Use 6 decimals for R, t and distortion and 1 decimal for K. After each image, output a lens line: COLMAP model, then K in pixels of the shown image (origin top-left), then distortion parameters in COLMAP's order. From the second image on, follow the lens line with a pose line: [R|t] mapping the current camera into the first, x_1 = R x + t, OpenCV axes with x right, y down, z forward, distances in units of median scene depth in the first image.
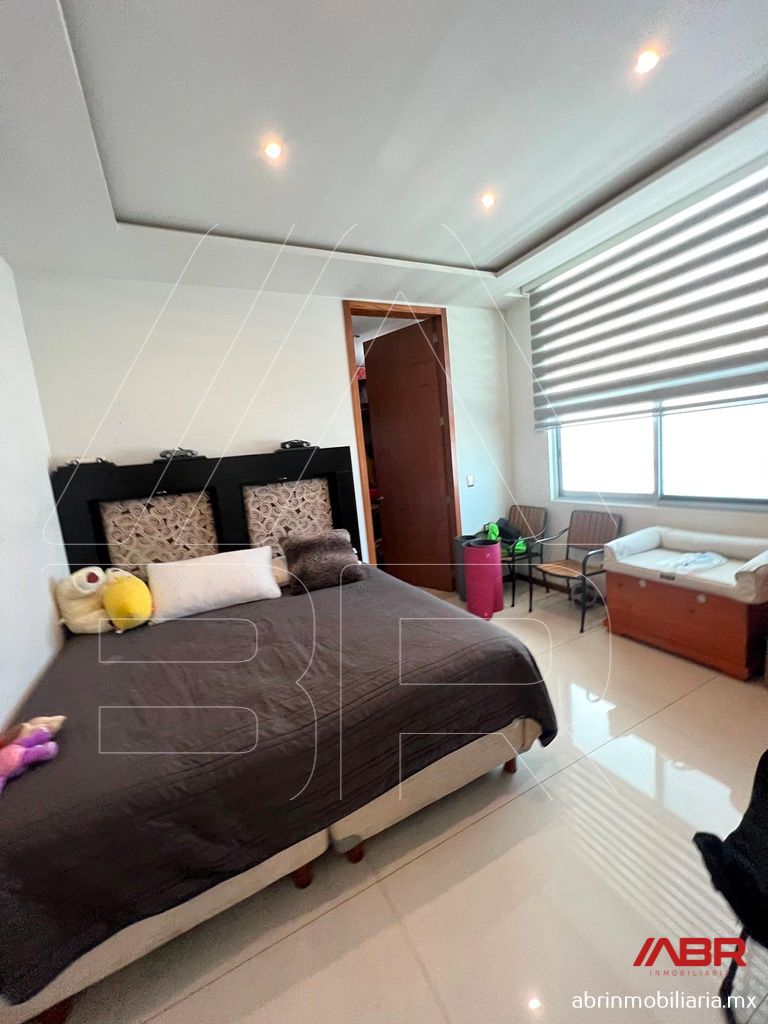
lens RADIAL K [[409.2, 0, 381.9], [0, 409.2, 512.5], [0, 0, 1]] dist [0.001310, -0.000203]
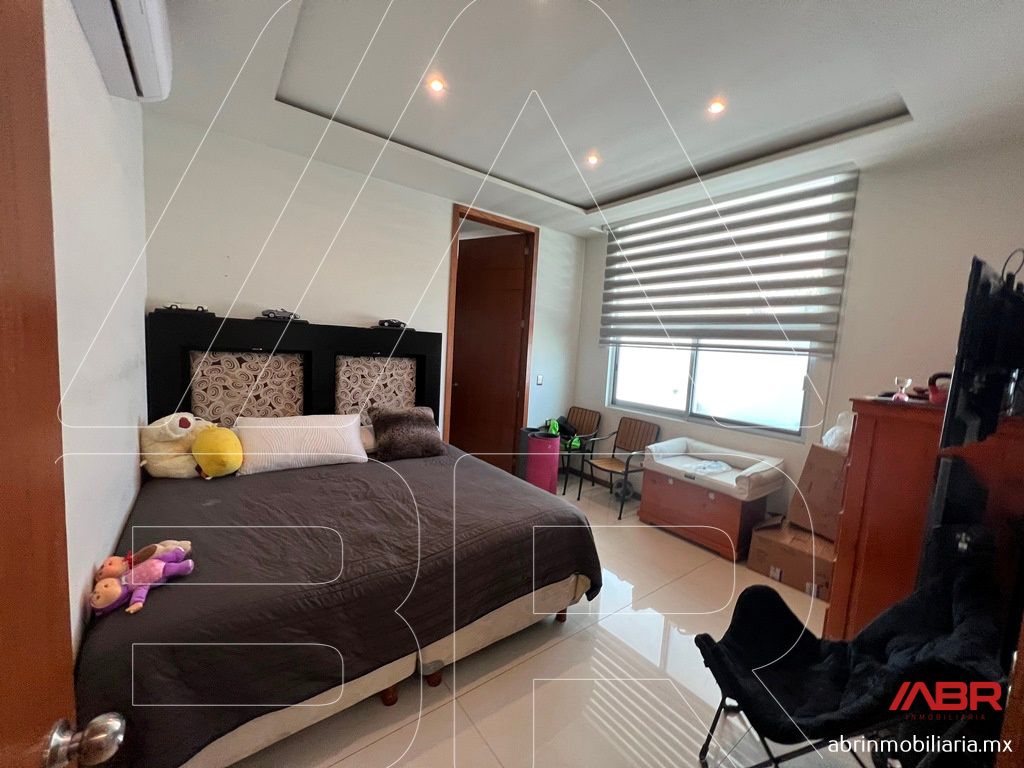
lens RADIAL K [[409.2, 0, 512.1], [0, 409.2, 385.1], [0, 0, 1]] dist [0.001310, -0.000203]
pose [[0.972040, 0.137090, 0.190643, -0.103484], [-0.127912, 0.989987, -0.059699, 0.019780], [-0.196918, 0.033645, 0.979842, -0.126134]]
